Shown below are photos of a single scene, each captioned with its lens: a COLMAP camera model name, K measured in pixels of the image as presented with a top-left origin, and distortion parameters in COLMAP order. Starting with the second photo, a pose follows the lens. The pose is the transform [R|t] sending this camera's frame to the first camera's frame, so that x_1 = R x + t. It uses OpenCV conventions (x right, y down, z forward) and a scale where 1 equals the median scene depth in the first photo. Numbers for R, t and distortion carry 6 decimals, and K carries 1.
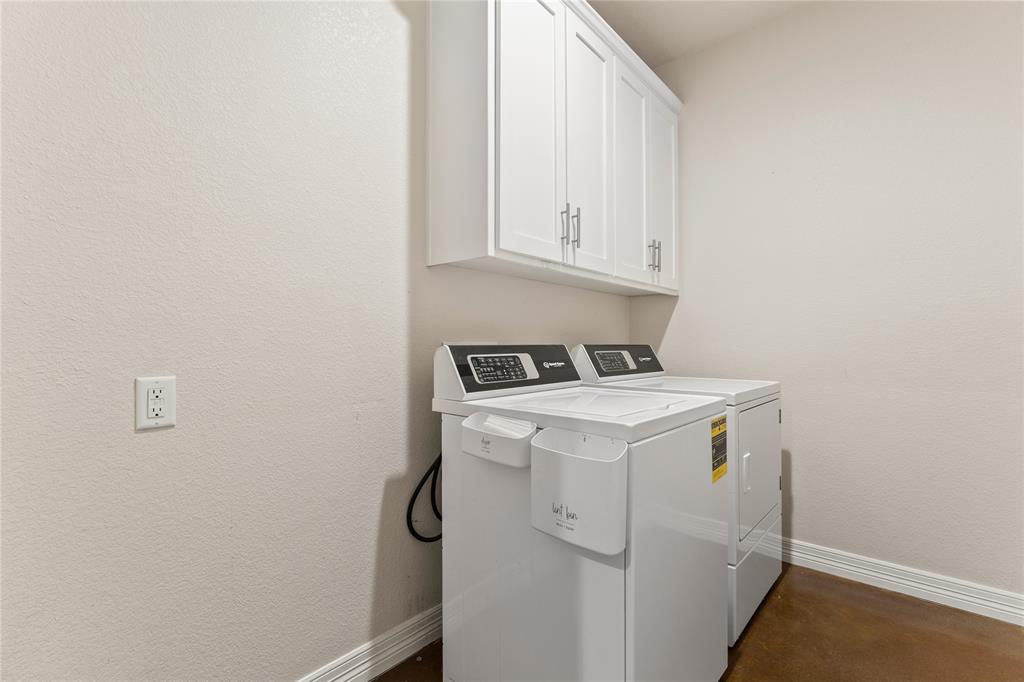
lens RADIAL K [[456.3, 0, 512.0], [0, 456.3, 341.0], [0, 0, 1]] dist [0.013286, -0.000042]
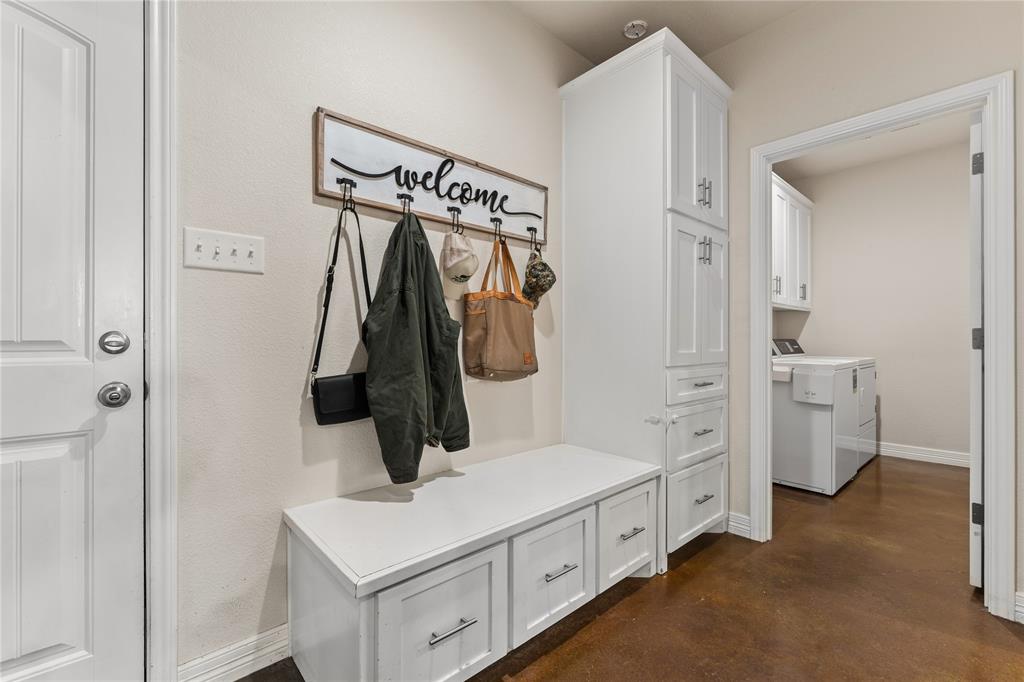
lens RADIAL K [[438.3, 0, 512.0], [0, 438.3, 341.0], [0, 0, 1]] dist [-0.002363, -0.000238]
pose [[0.993094, -0.003186, -0.117281, -0.717123], [0.004292, 0.999949, 0.009181, -0.005571], [0.117245, -0.009621, 0.993056, -1.007192]]
